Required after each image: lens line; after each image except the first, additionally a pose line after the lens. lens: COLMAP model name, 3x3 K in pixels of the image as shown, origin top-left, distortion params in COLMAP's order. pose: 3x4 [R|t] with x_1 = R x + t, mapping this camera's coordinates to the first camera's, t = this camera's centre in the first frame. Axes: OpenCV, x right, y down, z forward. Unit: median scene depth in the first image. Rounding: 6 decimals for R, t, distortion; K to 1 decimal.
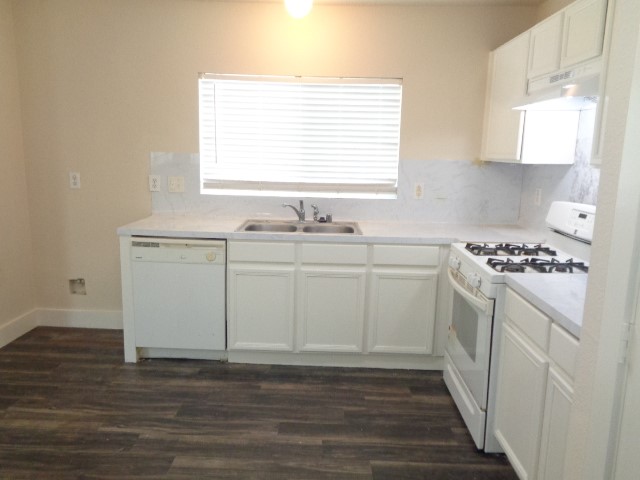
lens RADIAL K [[483.7, 0, 317.9], [0, 483.7, 236.6], [0, 0, 1]] dist [0.022753, 0.003224]
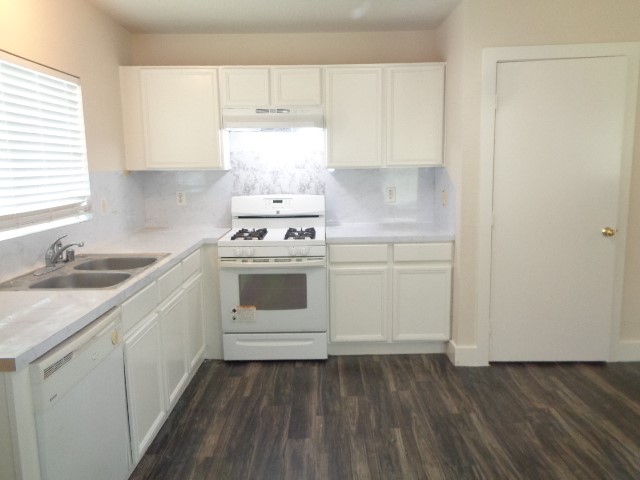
lens RADIAL K [[483.7, 0, 317.6], [0, 483.7, 241.7], [0, 0, 1]] dist [0.022753, 0.003224]
pose [[-0.019330, -0.178859, 0.983685, -0.883236], [0.183249, 0.966568, 0.179347, -0.151955], [-0.982877, 0.183726, 0.014091, 0.773165]]
